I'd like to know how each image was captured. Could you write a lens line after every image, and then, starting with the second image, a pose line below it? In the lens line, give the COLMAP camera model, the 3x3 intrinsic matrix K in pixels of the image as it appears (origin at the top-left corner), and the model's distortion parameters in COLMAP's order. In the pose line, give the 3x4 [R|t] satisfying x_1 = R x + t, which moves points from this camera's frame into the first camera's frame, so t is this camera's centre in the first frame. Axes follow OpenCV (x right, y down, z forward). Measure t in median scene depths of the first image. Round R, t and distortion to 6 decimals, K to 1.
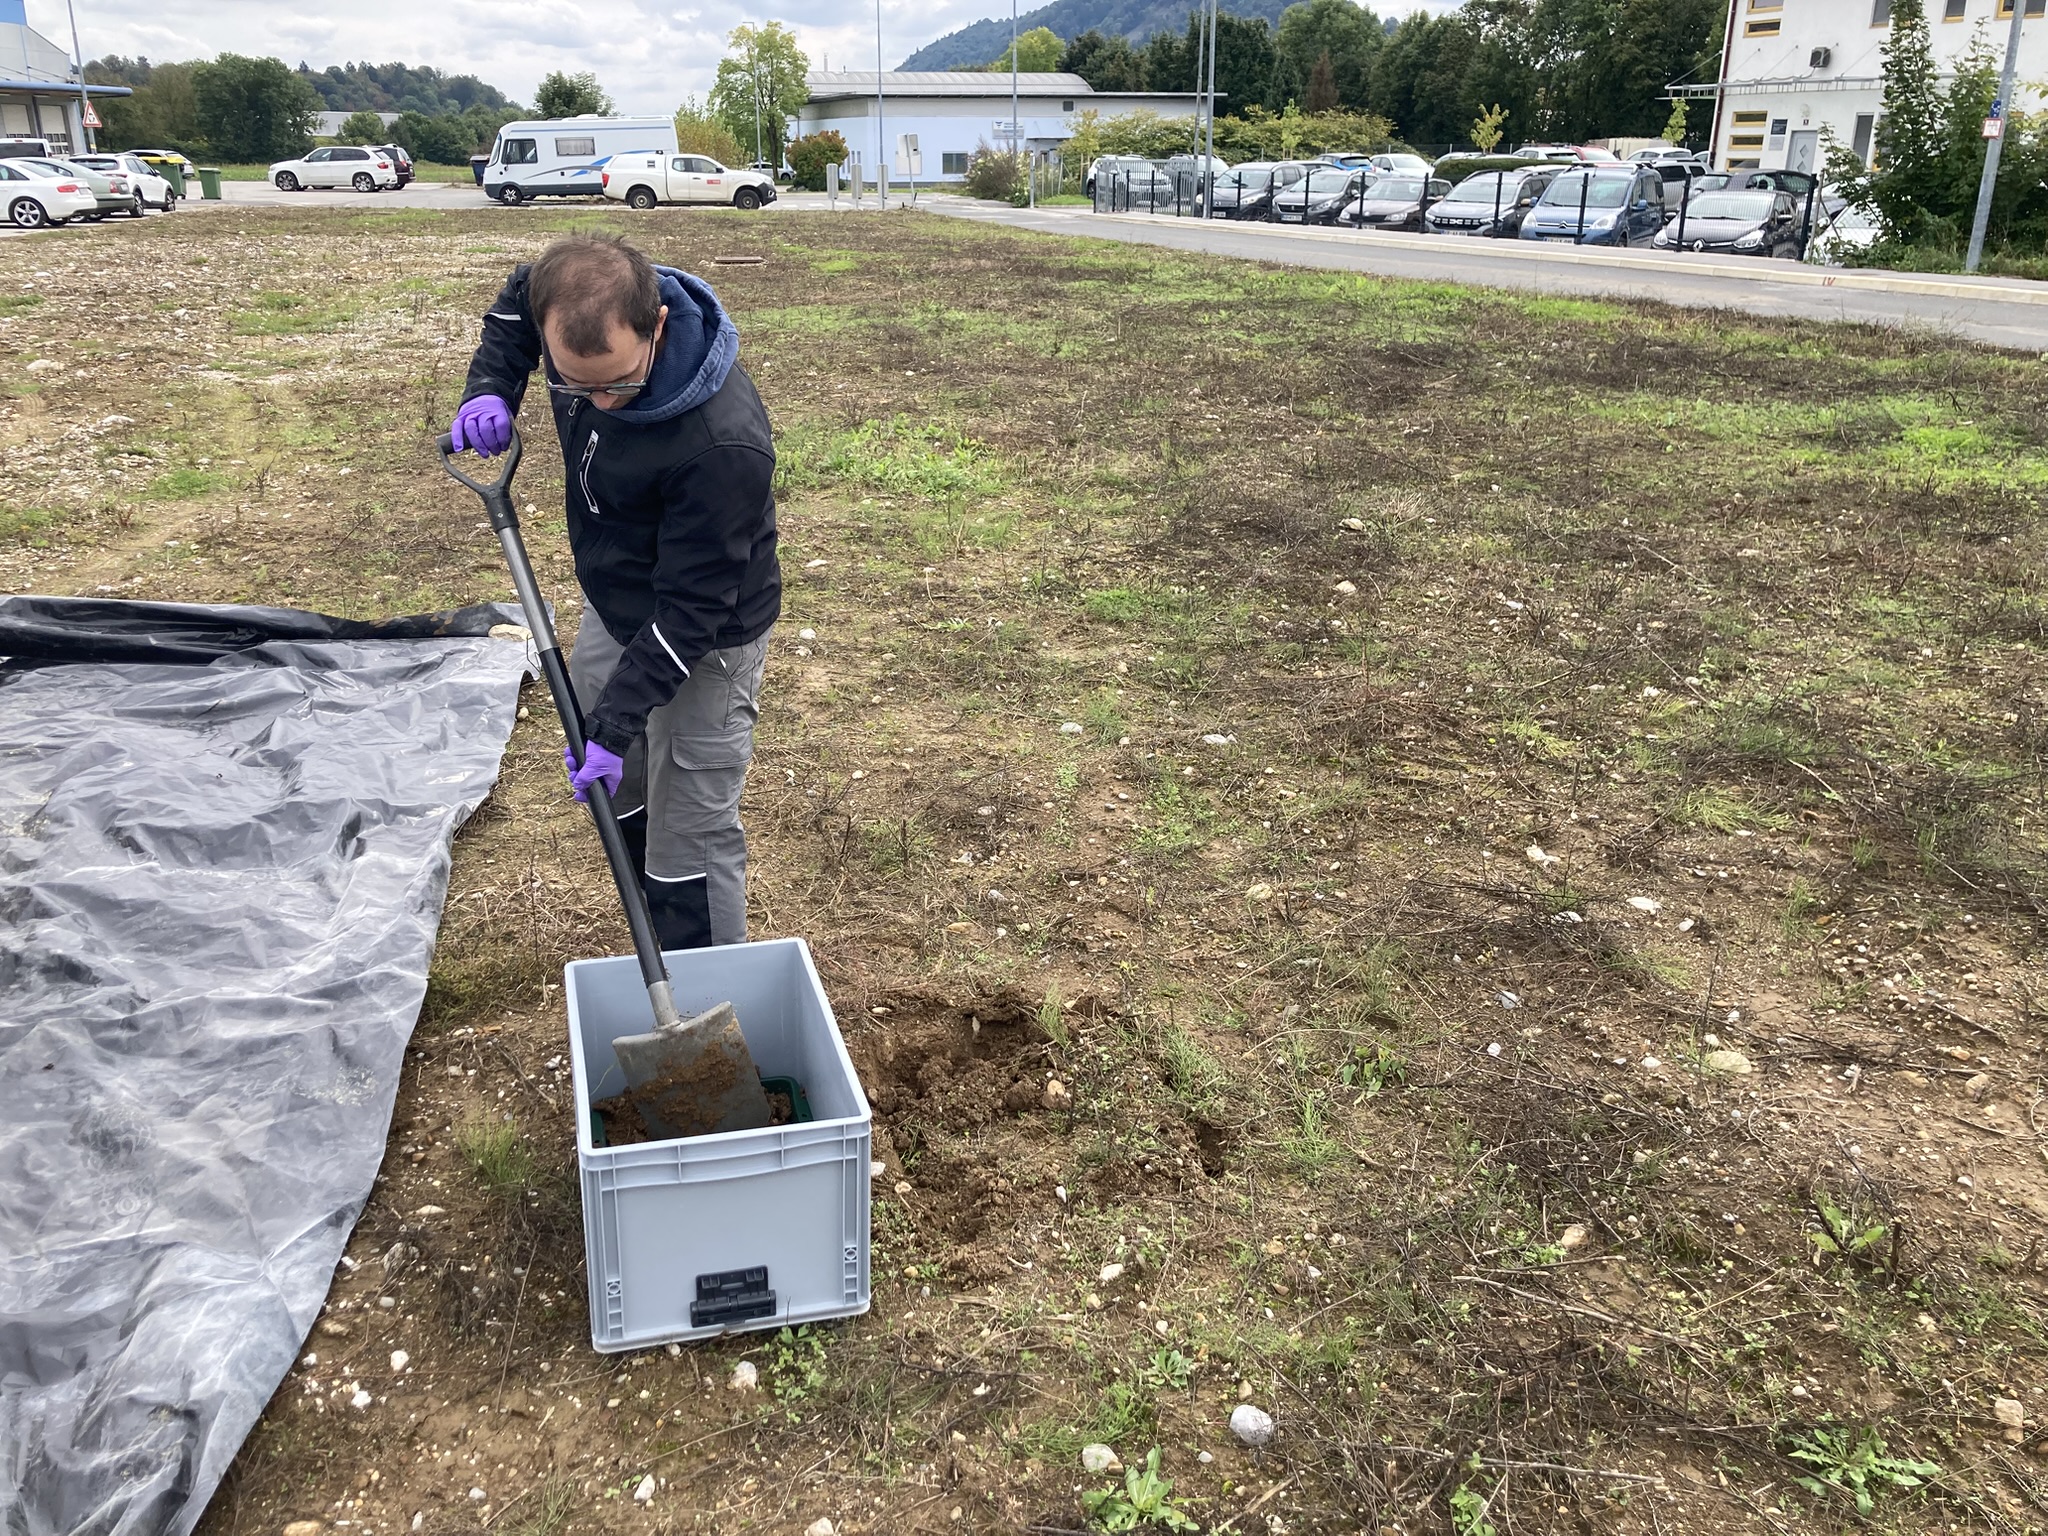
lens RADIAL K [[1686.1, 0, 1002.9], [0, 1686.1, 758.5], [0, 0, 1]] dist [0.037924, -0.039263]
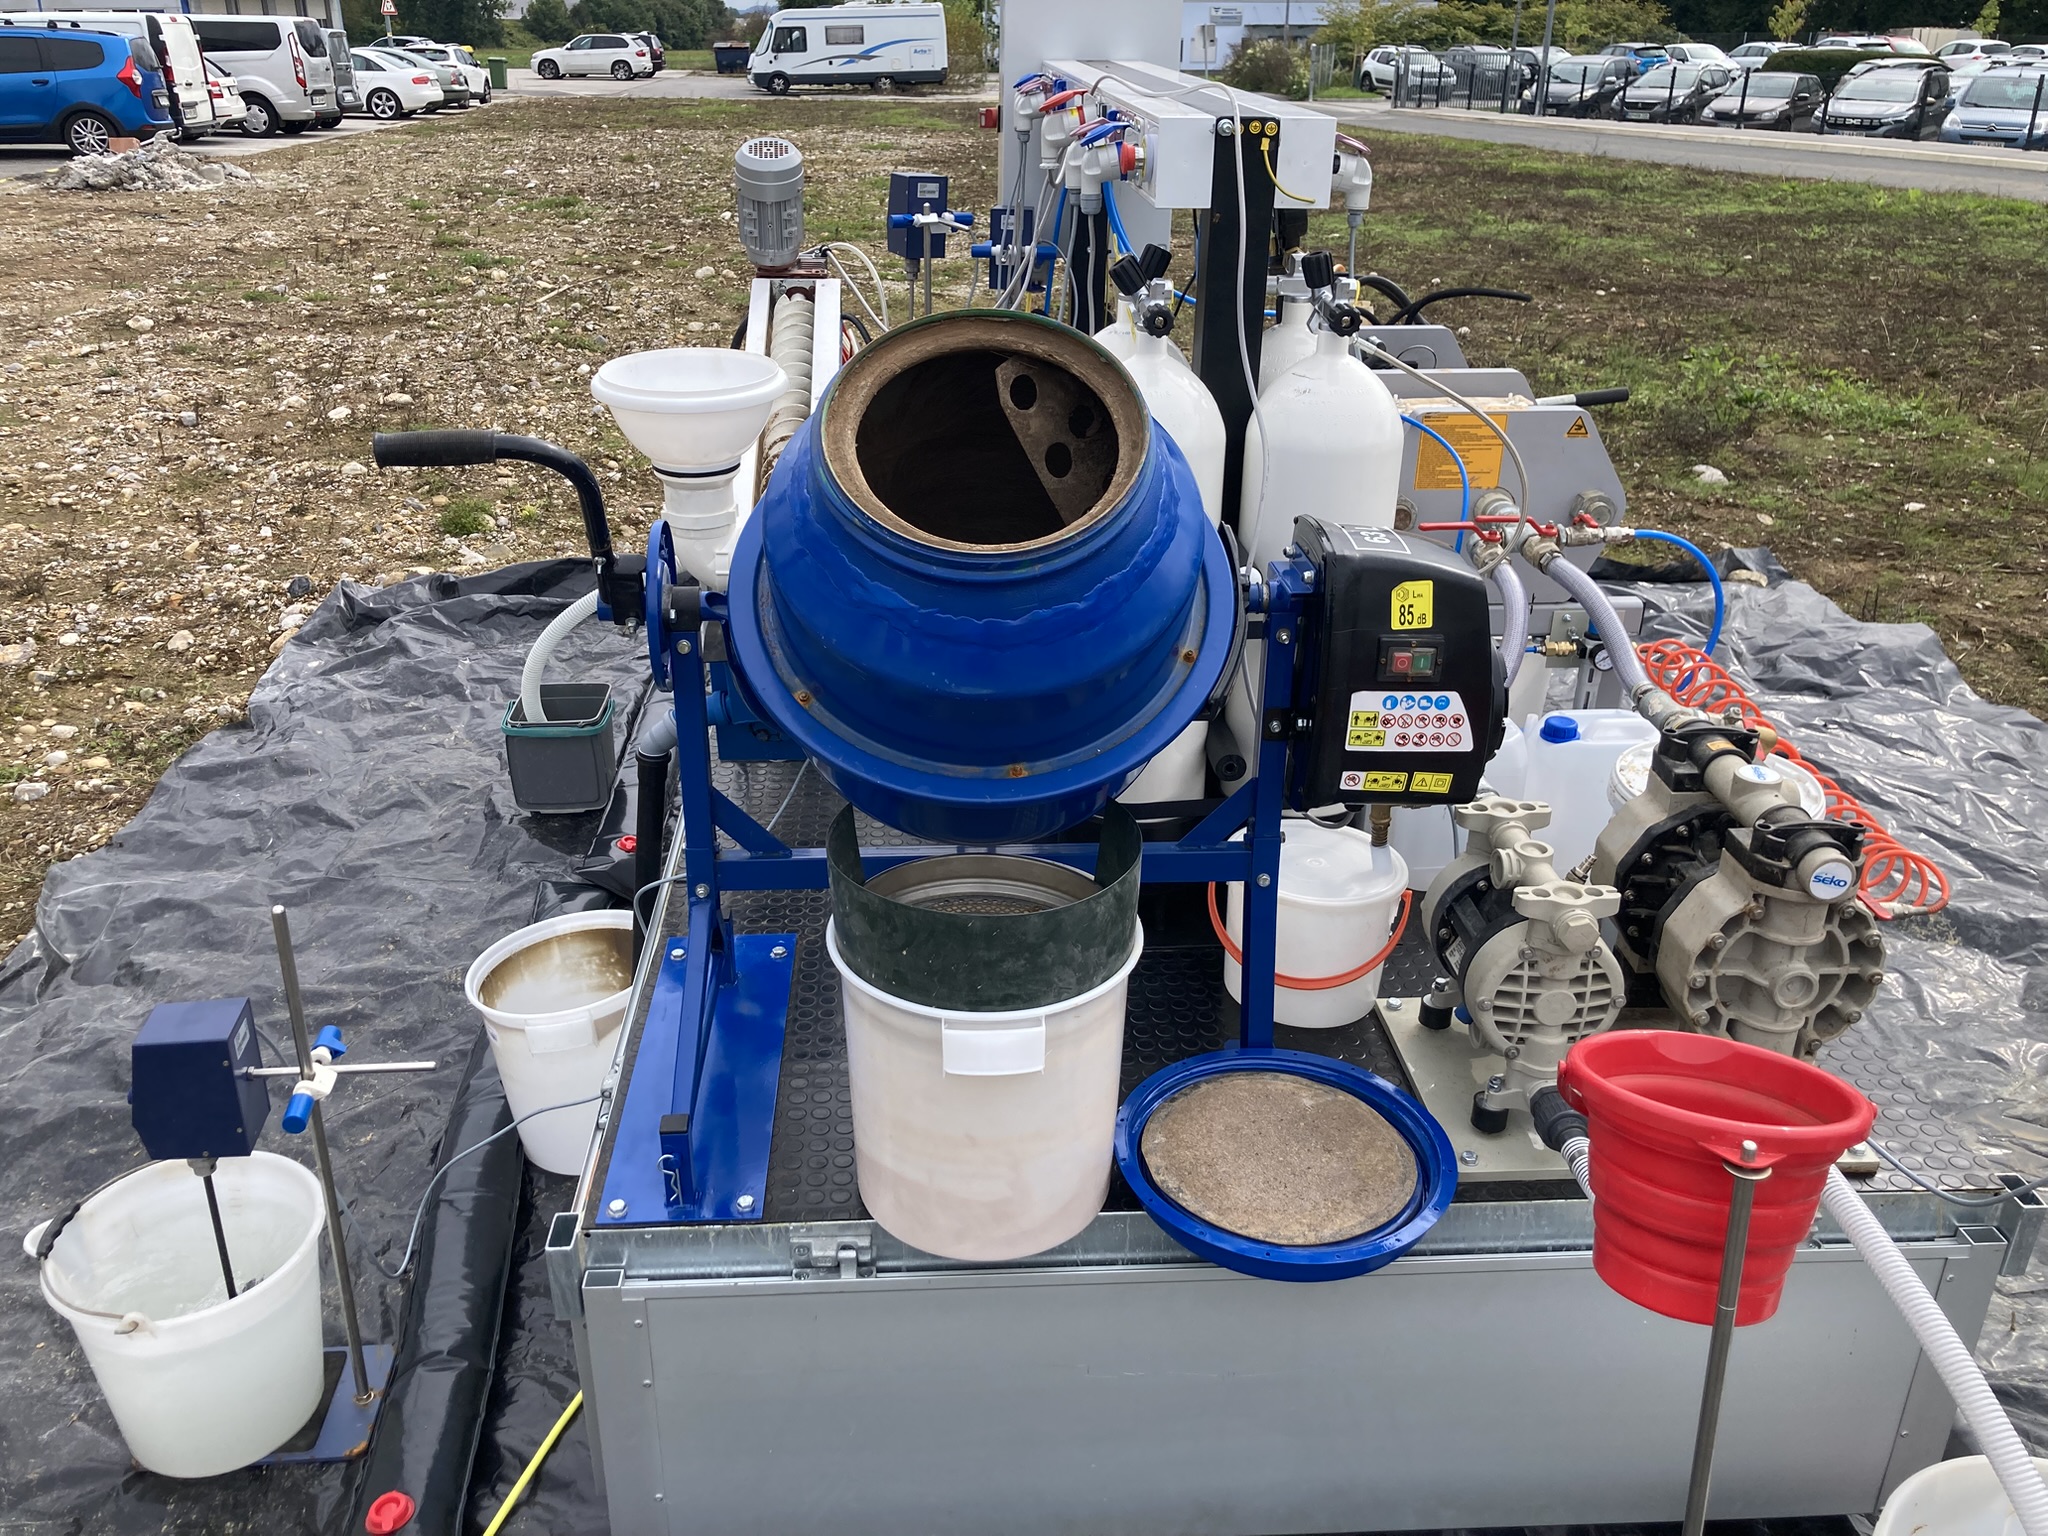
lens RADIAL K [[1686.1, 0, 994.6], [0, 1686.1, 751.5], [0, 0, 1]] dist [0.037924, -0.039263]
pose [[0.995969, 0.037848, -0.081319, -0.177502], [-0.033246, 0.997808, 0.057215, -0.004041], [0.083306, -0.054281, 0.995045, -0.013538]]
